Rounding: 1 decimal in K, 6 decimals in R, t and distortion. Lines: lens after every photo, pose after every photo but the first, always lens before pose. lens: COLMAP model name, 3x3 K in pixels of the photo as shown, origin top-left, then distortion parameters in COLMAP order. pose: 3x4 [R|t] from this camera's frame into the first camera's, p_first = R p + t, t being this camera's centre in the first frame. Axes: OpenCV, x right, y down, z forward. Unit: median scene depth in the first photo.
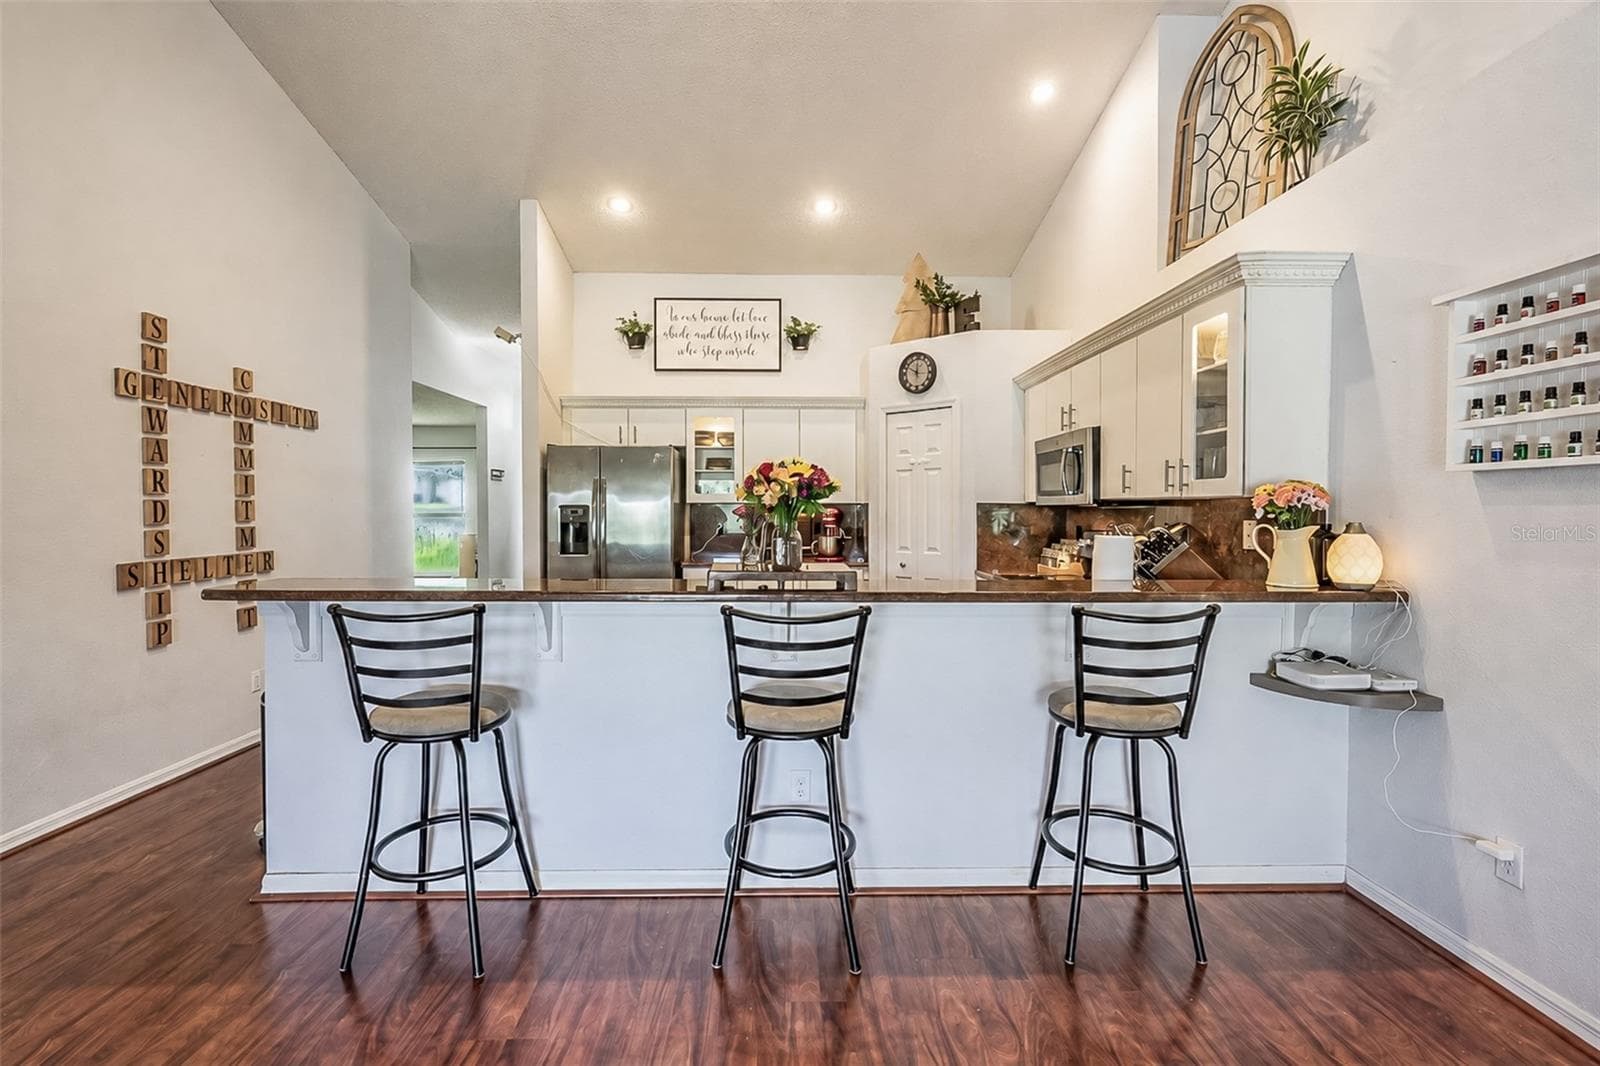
lens RADIAL K [[716.1, 0, 805.9], [0, 716.1, 522.9], [0, 0, 1]] dist [-0.004695, 0.002275]
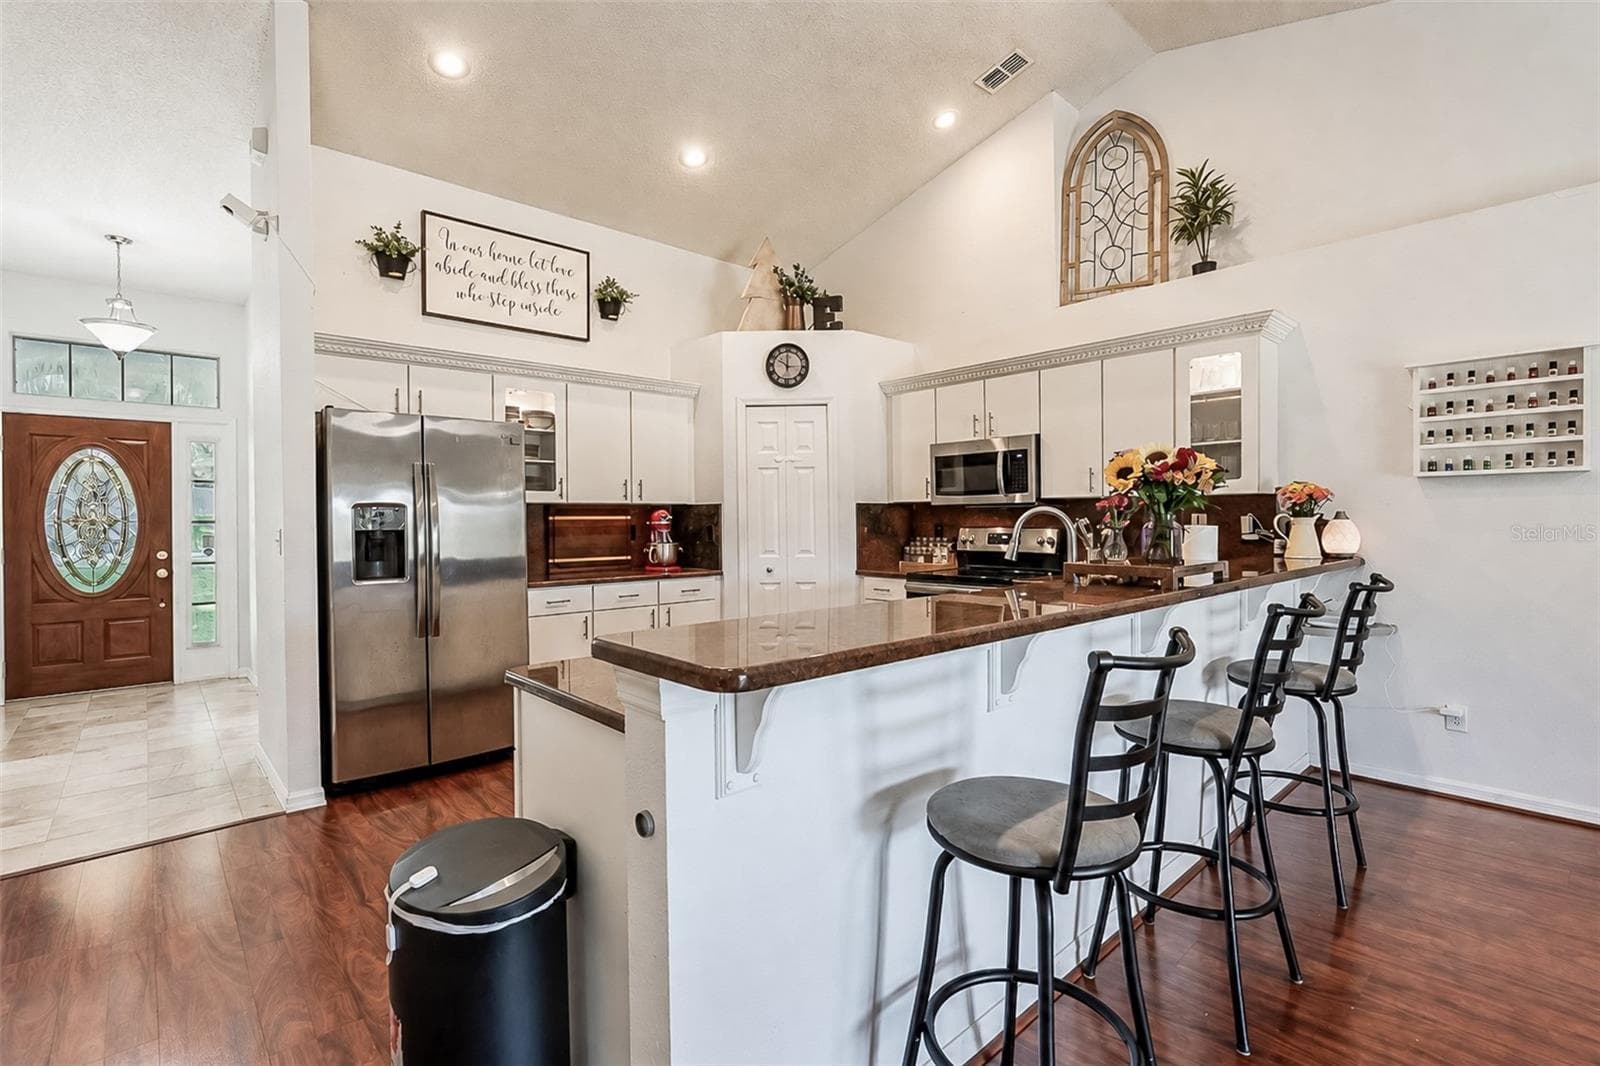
lens RADIAL K [[716.1, 0, 813.5], [0, 716.1, 525.4], [0, 0, 1]] dist [-0.004695, 0.002275]
pose [[0.760933, -0.019840, 0.648528, -0.570724], [0.023743, 0.999714, 0.002724, -0.000840], [-0.648396, 0.013325, 0.761186, 0.346135]]
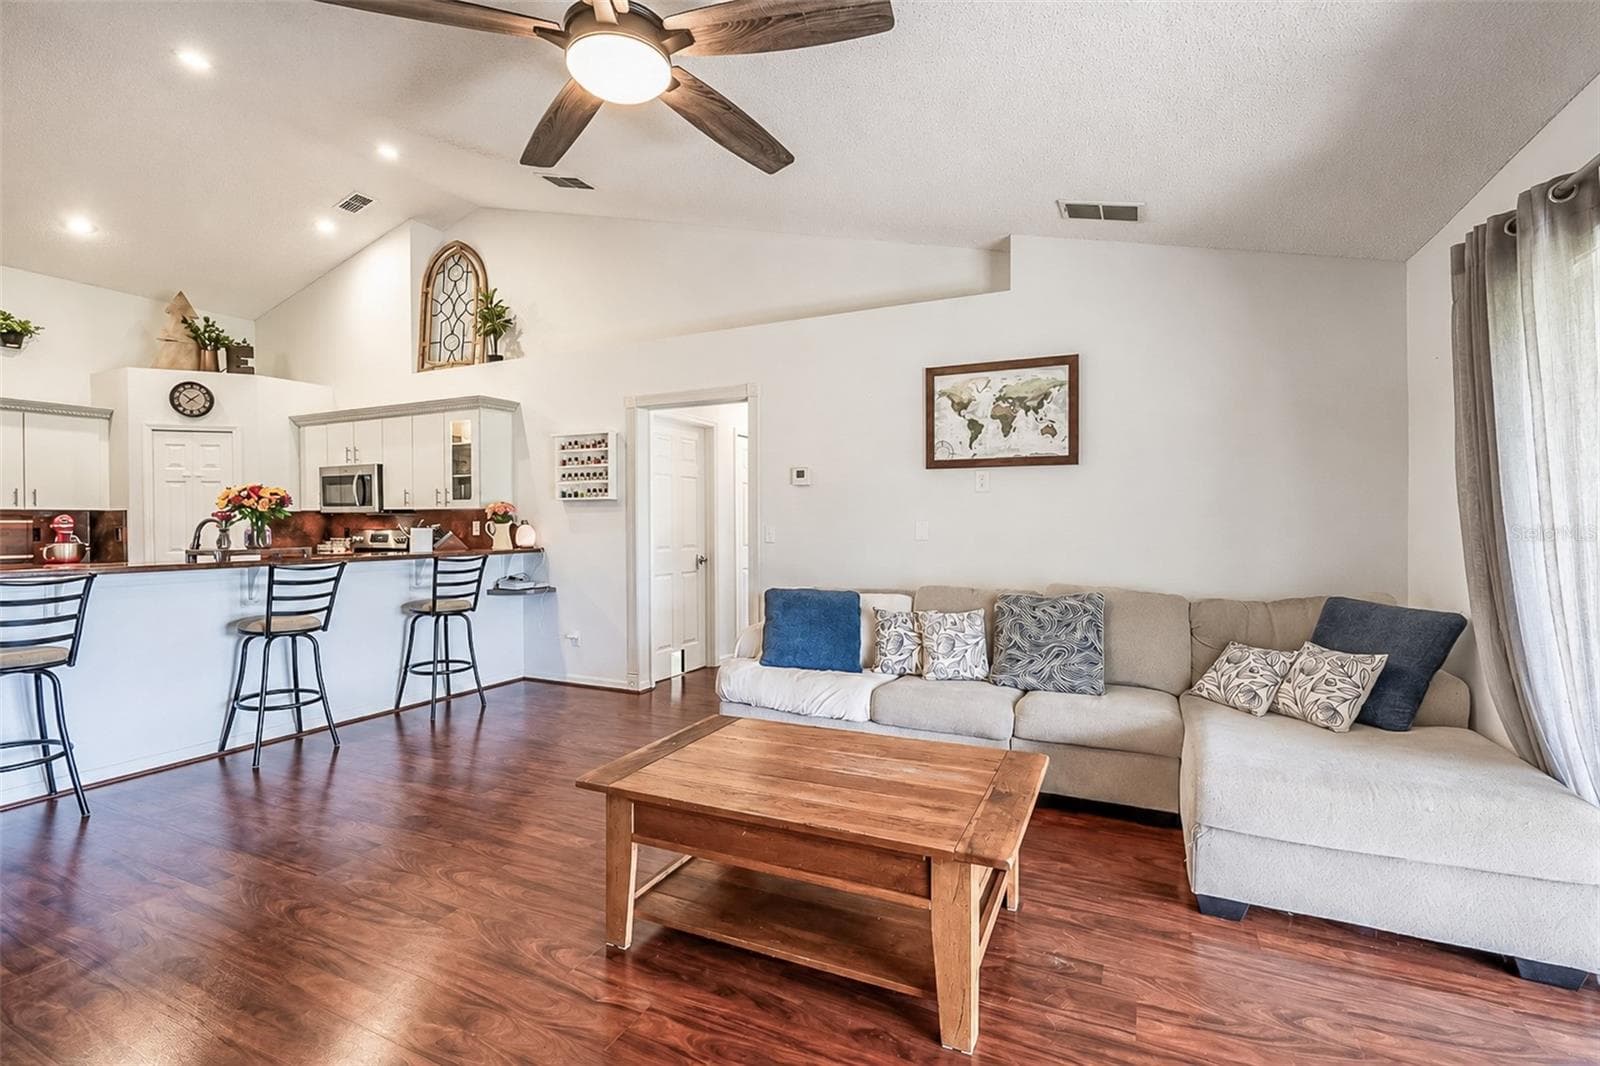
lens RADIAL K [[716.1, 0, 788.4], [0, 716.1, 529.2], [0, 0, 1]] dist [-0.004695, 0.002275]
pose [[0.476802, -0.015575, 0.878873, -0.537918], [0.020106, 0.999775, 0.006810, 0.017854], [-0.878781, 0.014423, 0.477008, -0.537296]]
